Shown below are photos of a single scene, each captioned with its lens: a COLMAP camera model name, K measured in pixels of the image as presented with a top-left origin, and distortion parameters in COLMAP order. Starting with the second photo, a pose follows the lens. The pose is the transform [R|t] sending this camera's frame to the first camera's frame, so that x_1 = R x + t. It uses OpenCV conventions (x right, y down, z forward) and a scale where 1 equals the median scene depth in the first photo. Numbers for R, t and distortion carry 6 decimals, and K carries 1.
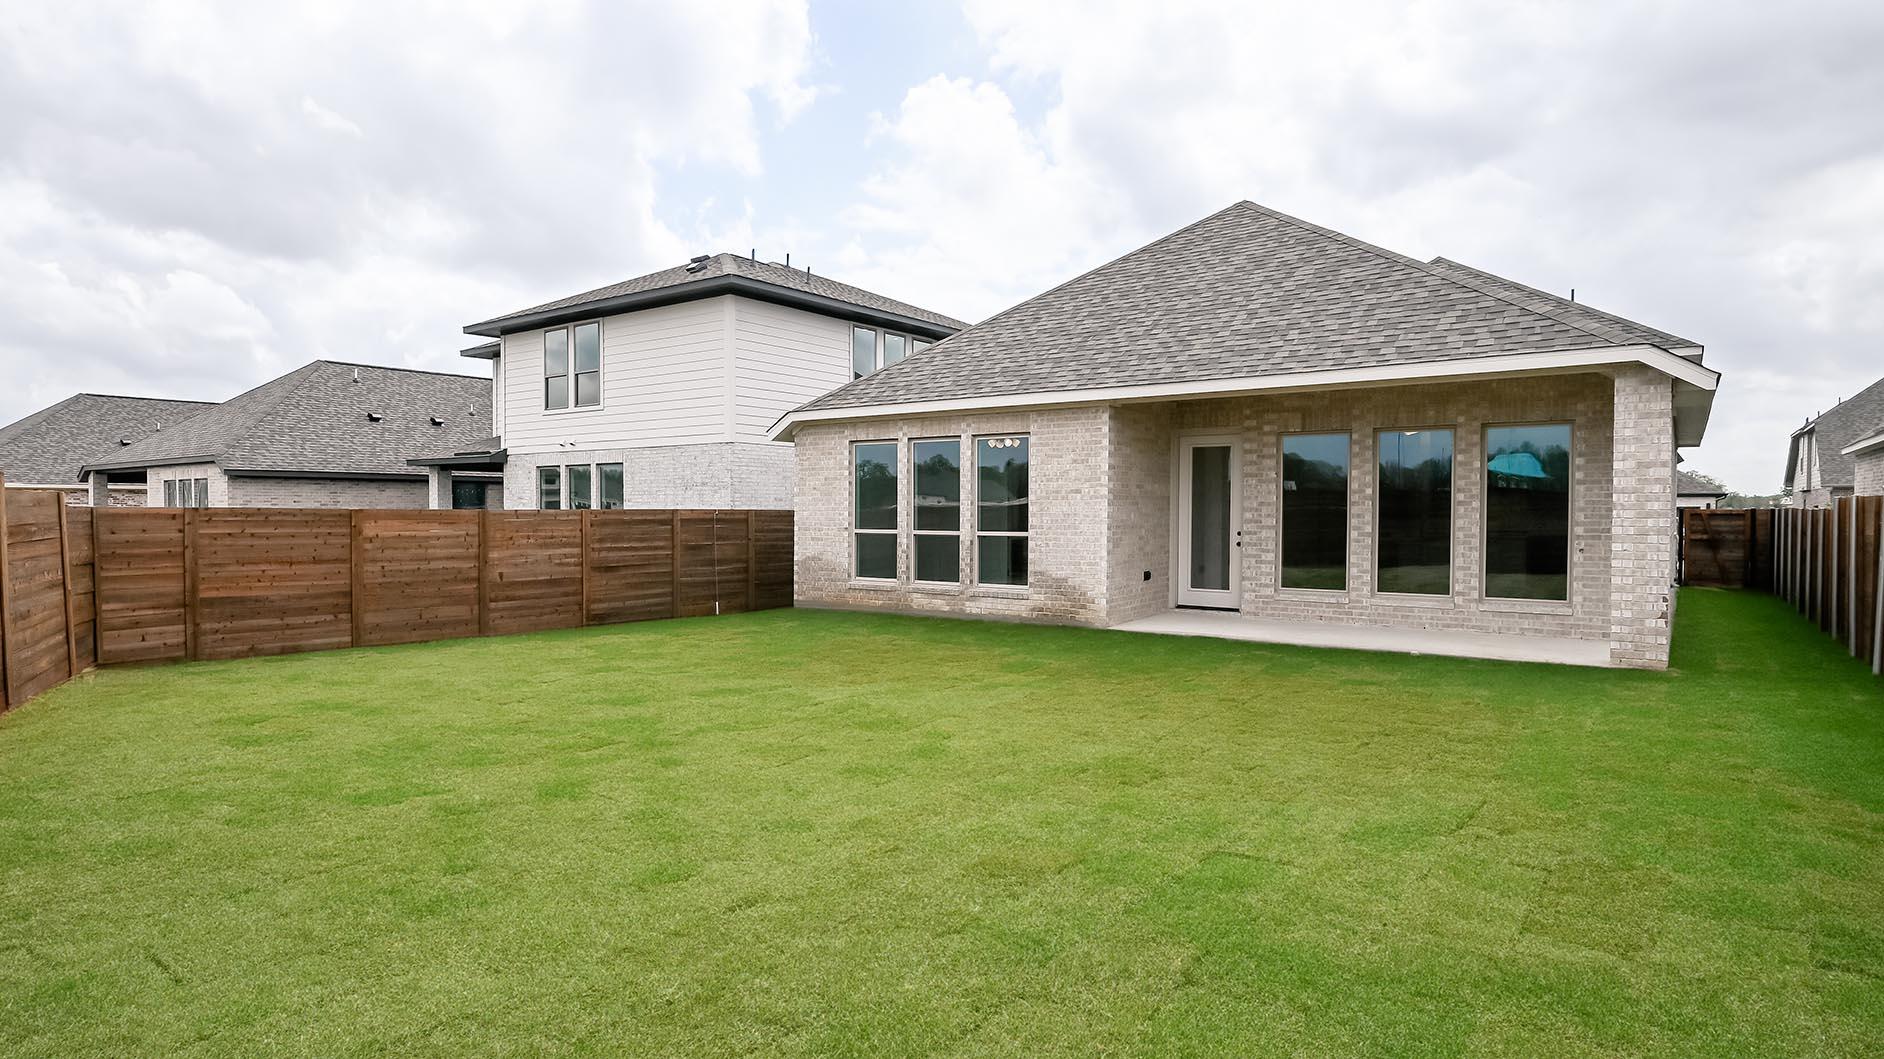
lens RADIAL K [[1040.7, 0, 933.3], [0, 1040.7, 526.5], [0, 0, 1]] dist [0.001488, -0.000360]
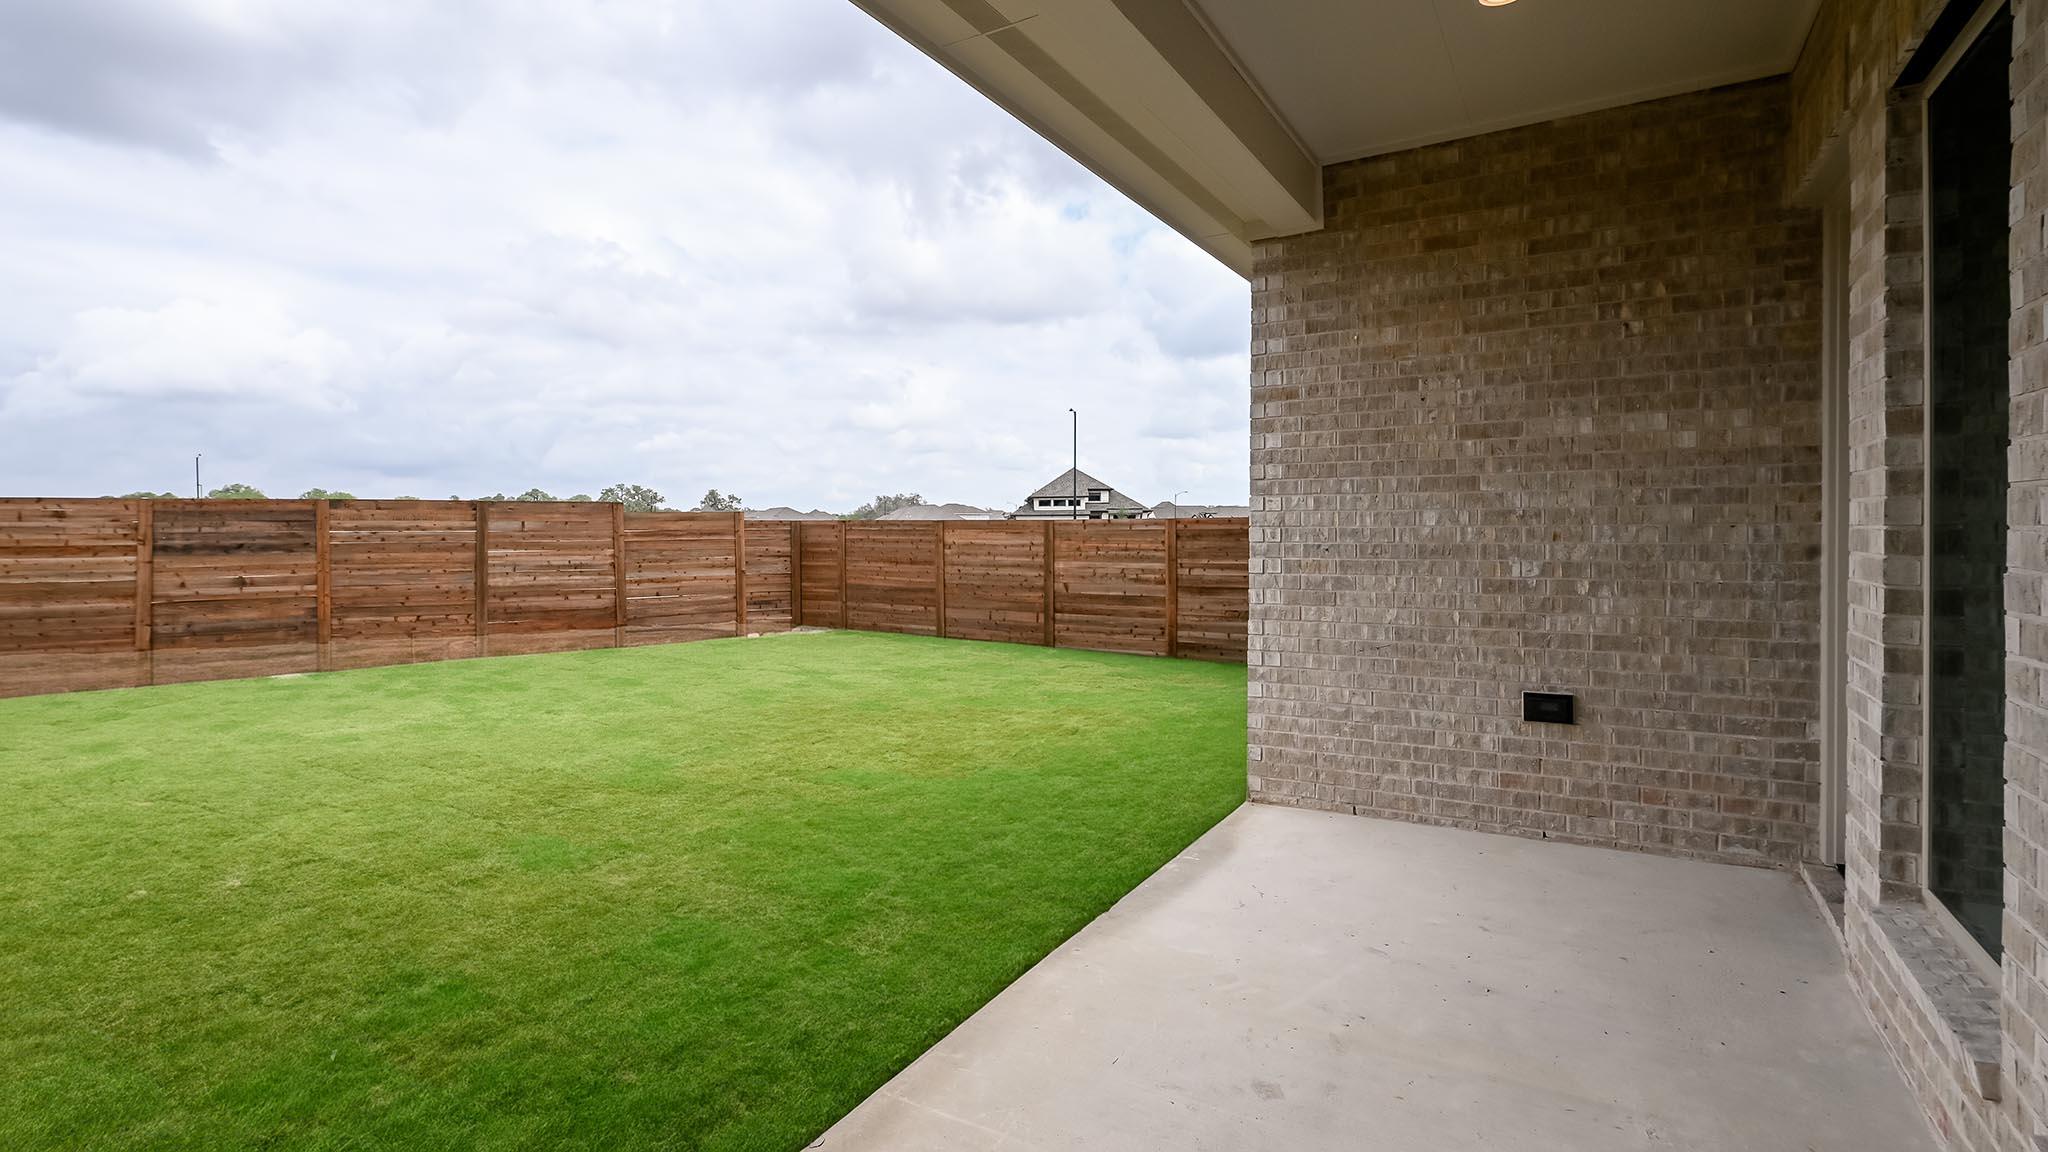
lens RADIAL K [[1022.5, 0, 1002.6], [0, 1022.5, 560.8], [0, 0, 1]] dist [-0.001431, 0.000051]
pose [[0.072559, 0.030374, -0.996901, 0.502544], [-0.015827, 0.999445, 0.029300, -0.004530], [0.997239, 0.013652, 0.073000, 0.805979]]
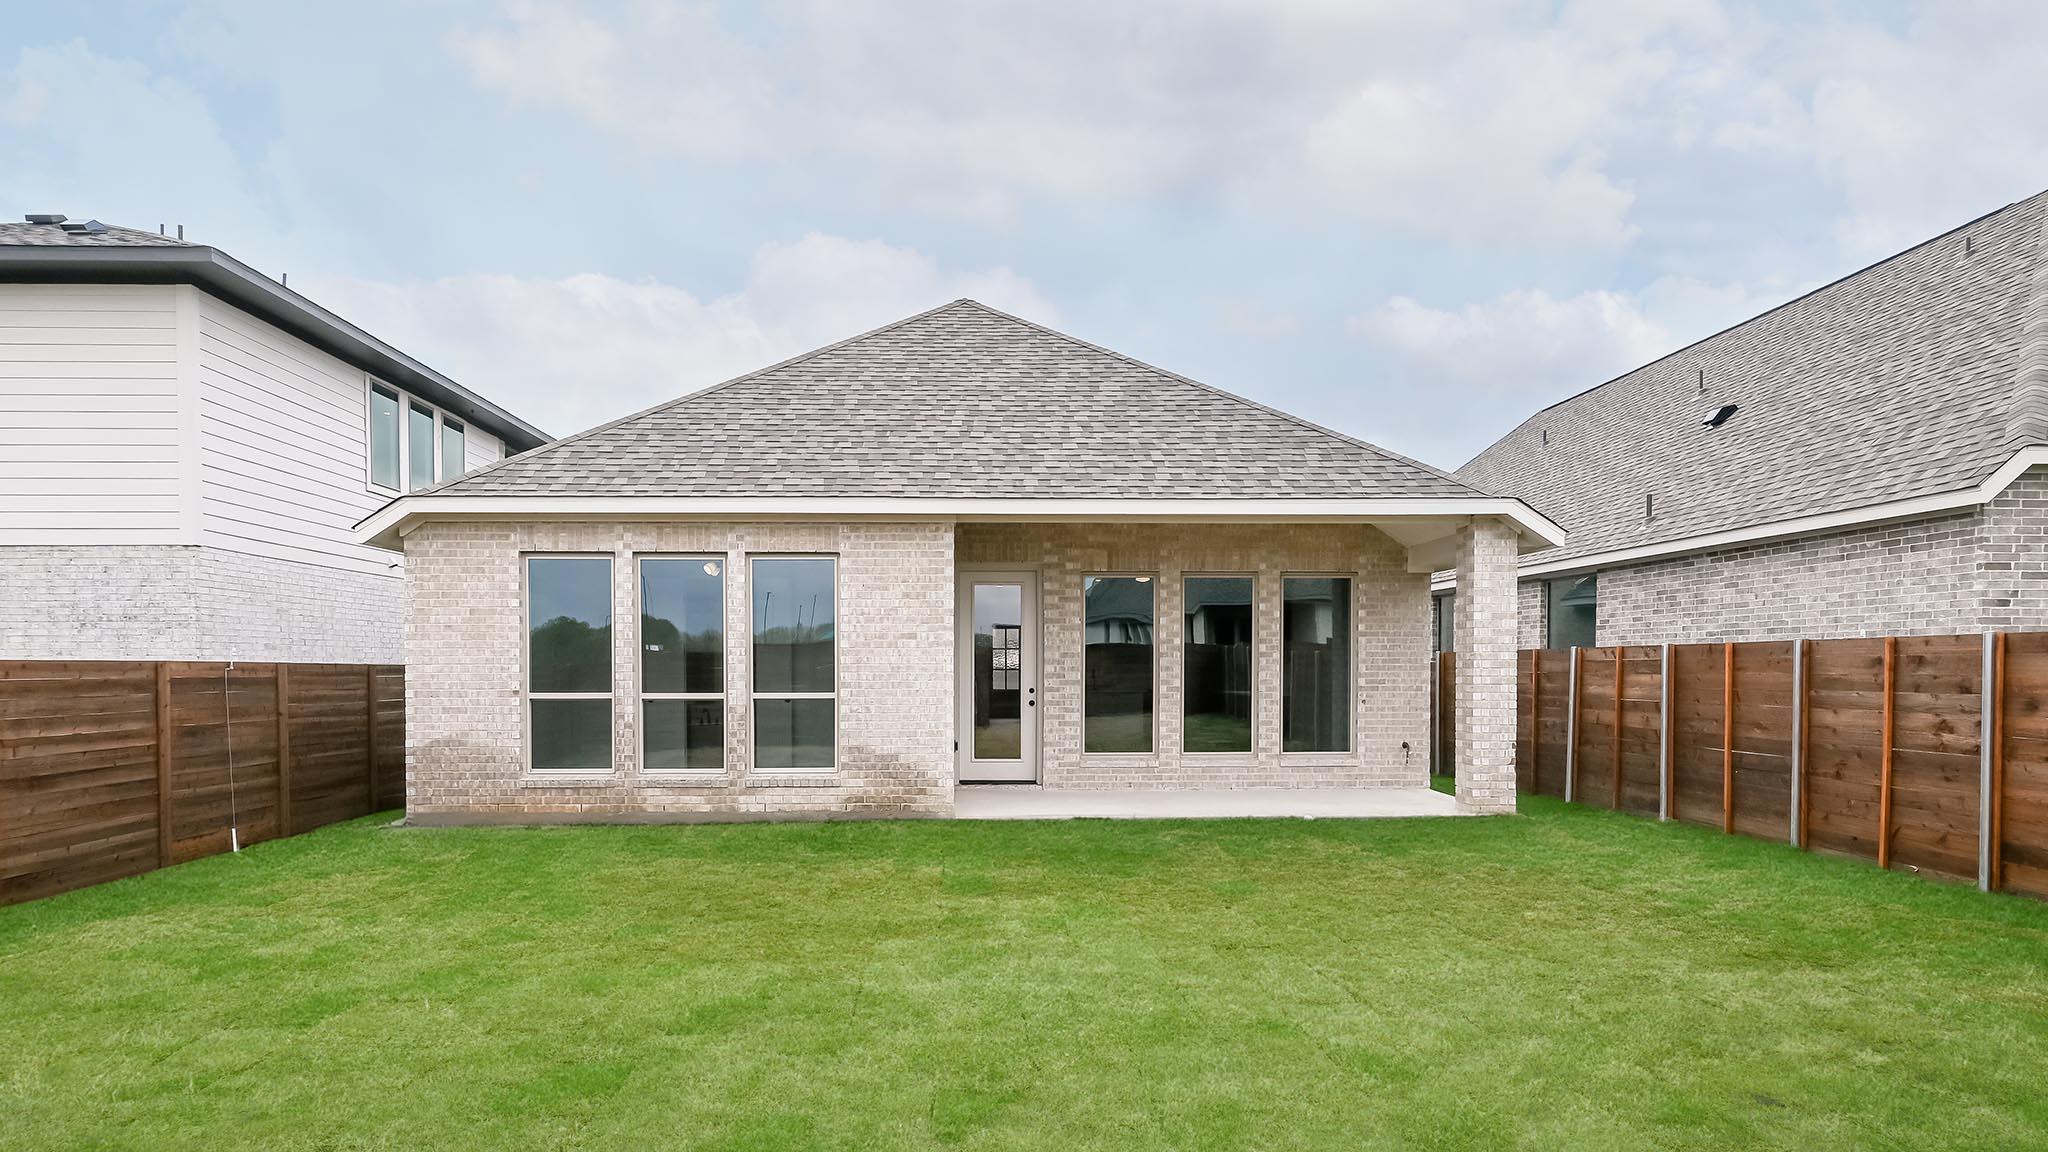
lens RADIAL K [[1100.1, 0, 1008.2], [0, 1100.1, 684.0], [0, 0, 1]] dist [0.000162, -0.000546]
pose [[0.791480, -0.011448, 0.611088, -0.274448], [0.012924, 0.999914, 0.001993, -0.000407], [-0.611059, 0.006320, 0.791560, 0.326297]]
